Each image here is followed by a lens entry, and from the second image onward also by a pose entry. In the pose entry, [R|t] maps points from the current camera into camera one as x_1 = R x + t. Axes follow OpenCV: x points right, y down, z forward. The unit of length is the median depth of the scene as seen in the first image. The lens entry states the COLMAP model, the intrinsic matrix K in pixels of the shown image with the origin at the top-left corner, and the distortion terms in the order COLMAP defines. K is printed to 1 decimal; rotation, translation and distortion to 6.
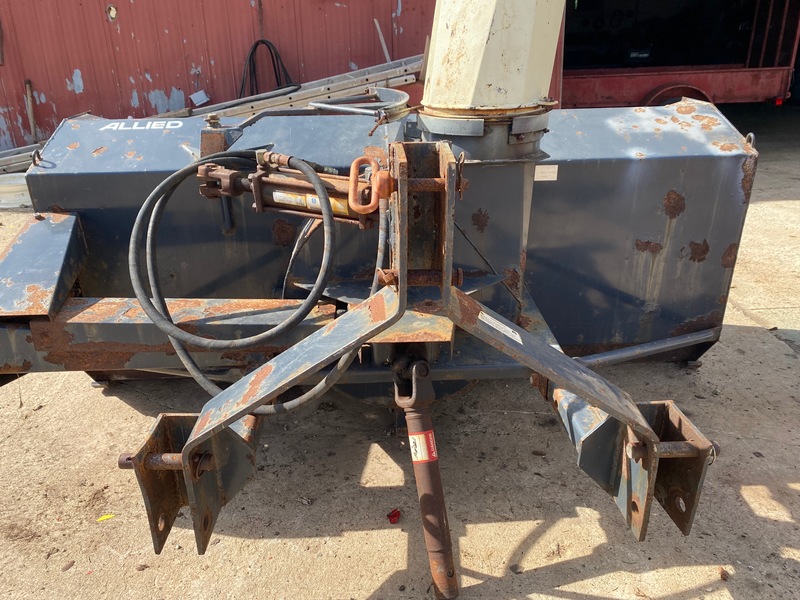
lens RADIAL K [[608.6, 0, 388.6], [0, 608.6, 296.1], [0, 0, 1]] dist [0.031688, -0.038103]
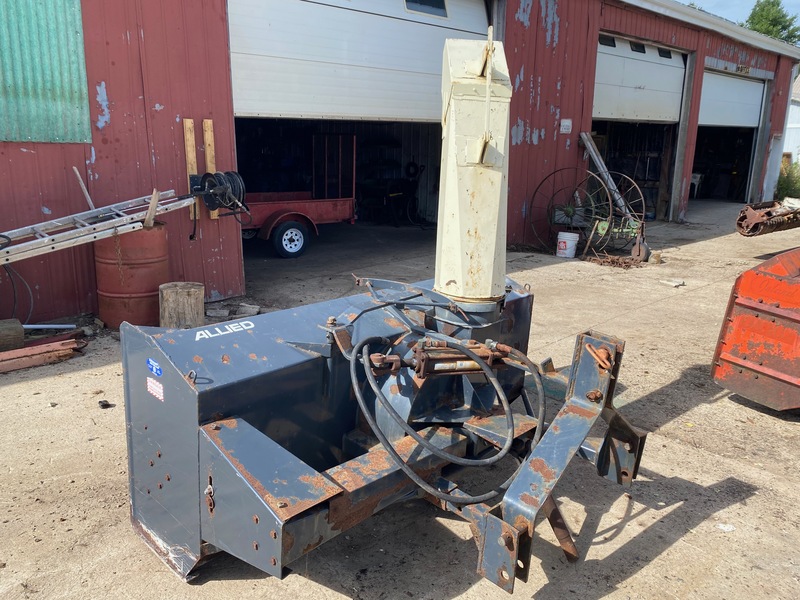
lens RADIAL K [[608.6, 0, 393.4], [0, 608.6, 294.2], [0, 0, 1]] dist [0.031688, -0.038103]
pose [[0.701975, -0.121130, 0.701825, -1.187293], [0.220677, 0.973926, -0.052631, -0.252004], [-0.677150, 0.191822, 0.710402, -0.086333]]
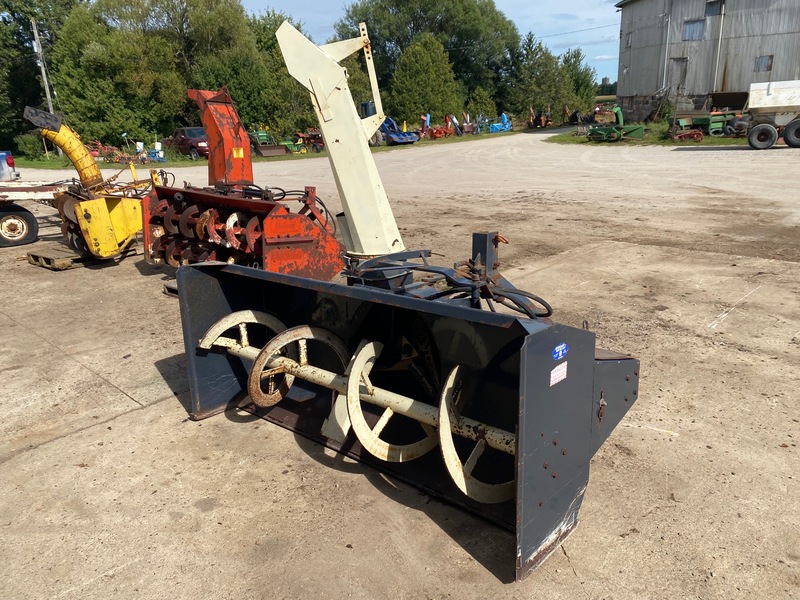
lens RADIAL K [[608.6, 0, 401.2], [0, 608.6, 298.7], [0, 0, 1]] dist [0.031688, -0.038103]
pose [[-0.714829, -0.131404, 0.686843, -1.278617], [0.324902, 0.807333, 0.492597, -1.118753], [-0.619240, 0.575279, -0.534412, 2.056635]]
